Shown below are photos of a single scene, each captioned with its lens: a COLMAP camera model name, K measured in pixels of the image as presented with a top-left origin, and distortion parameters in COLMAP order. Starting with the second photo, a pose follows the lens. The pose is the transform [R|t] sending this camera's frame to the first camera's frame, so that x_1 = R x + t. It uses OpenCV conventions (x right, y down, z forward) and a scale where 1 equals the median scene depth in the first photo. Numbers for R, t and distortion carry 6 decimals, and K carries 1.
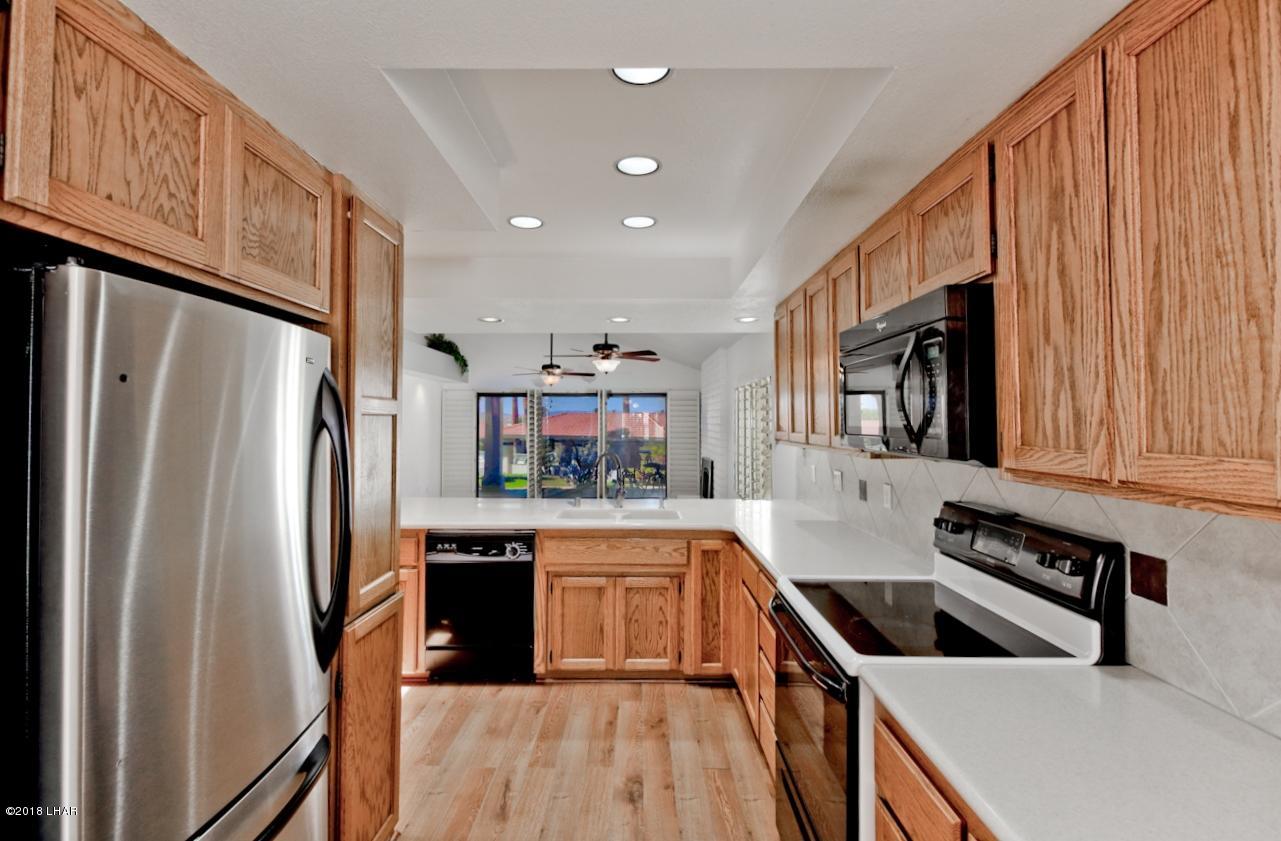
lens RADIAL K [[585.2, 0, 640.5], [0, 585.2, 420.5], [0, 0, 1]] dist [-0.002776, -0.000685]
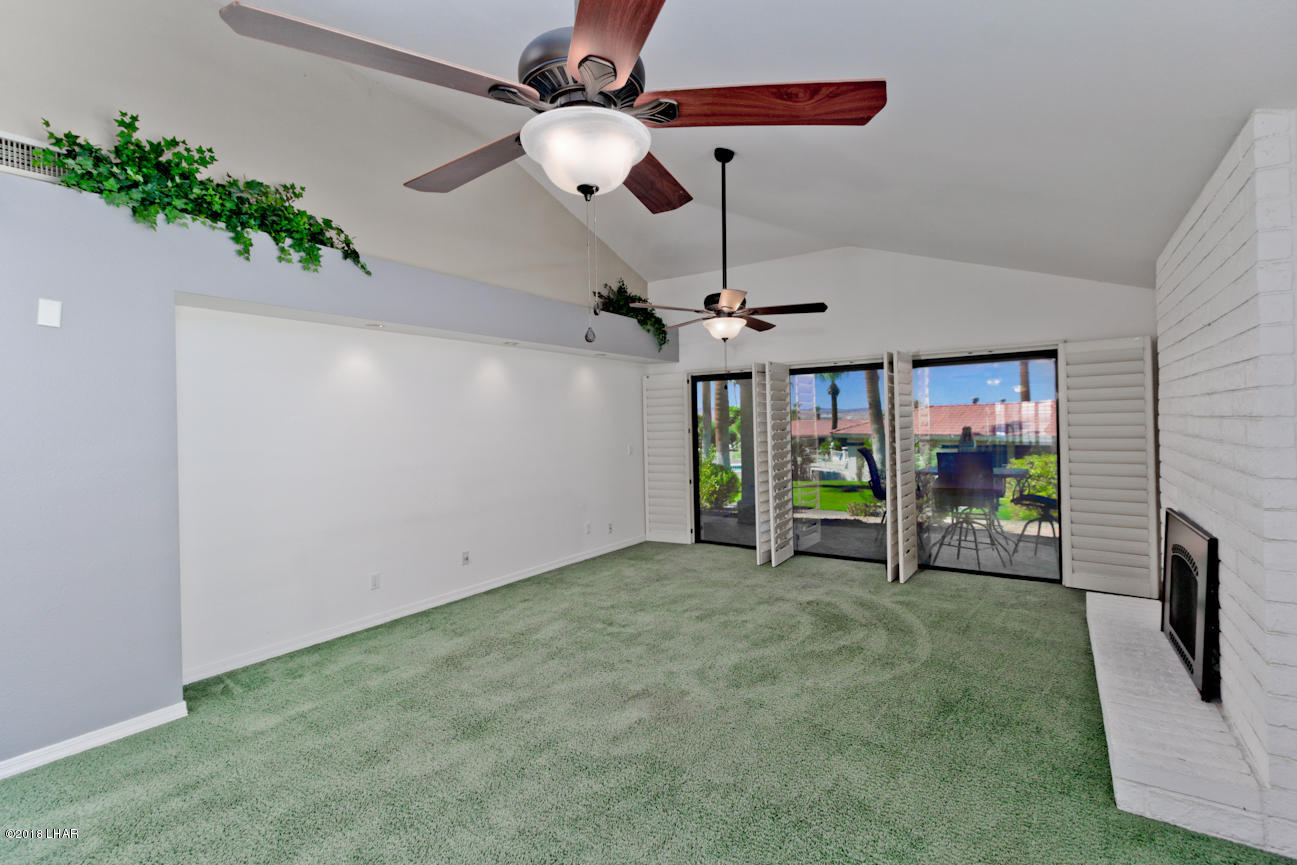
lens RADIAL K [[590.0, 0, 643.1], [0, 590.0, 421.5], [0, 0, 1]] dist [0.026233, -0.017701]
pose [[0.819061, -0.020032, -0.573356, 0.082883], [0.025151, 0.999683, 0.001002, 0.002344], [0.573154, -0.015242, 0.819306, 0.808914]]
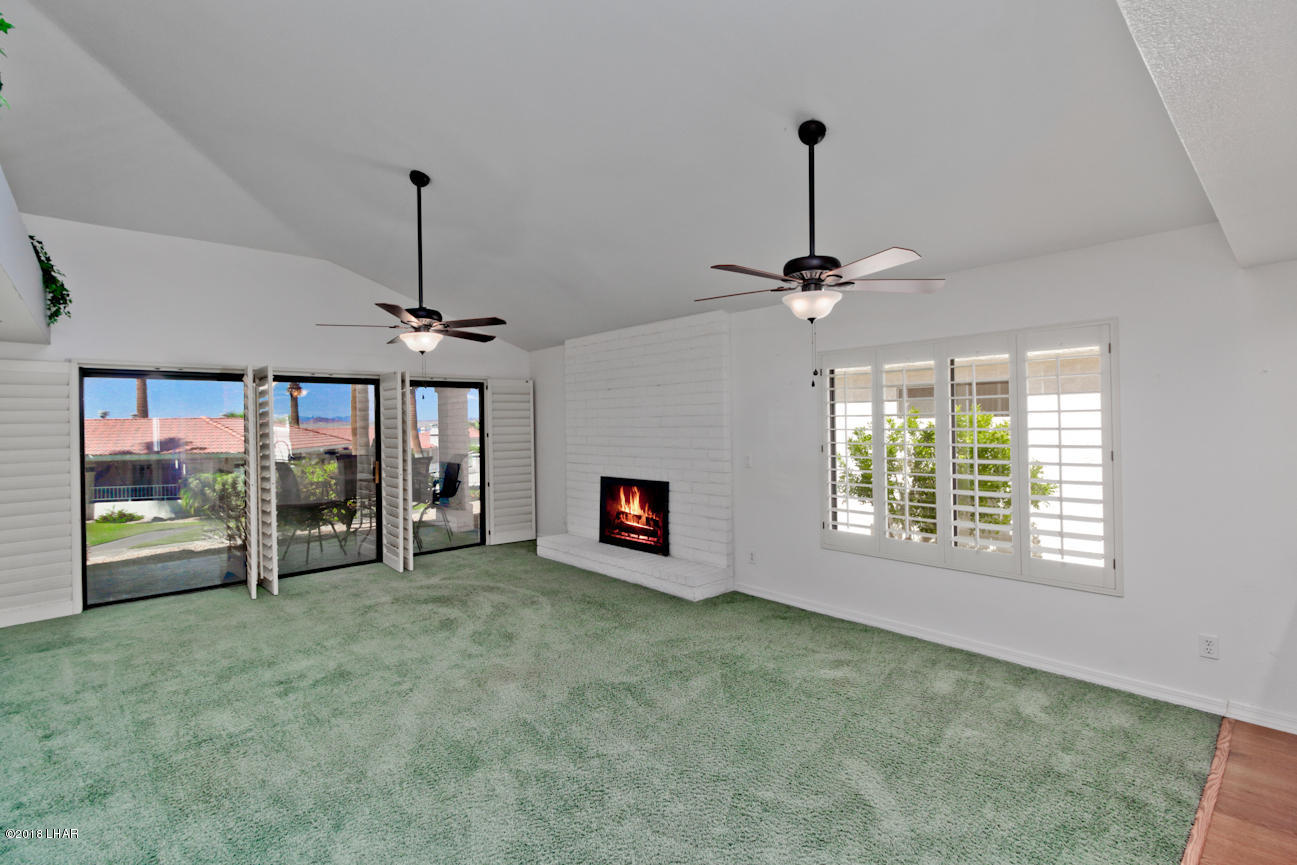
lens RADIAL K [[590.0, 0, 643.1], [0, 590.0, 421.5], [0, 0, 1]] dist [0.026233, -0.017701]
pose [[0.748495, -0.008998, 0.663080, -0.476328], [0.015341, 0.999875, -0.003749, 0.004114], [-0.662963, 0.012978, 0.748540, 0.711138]]
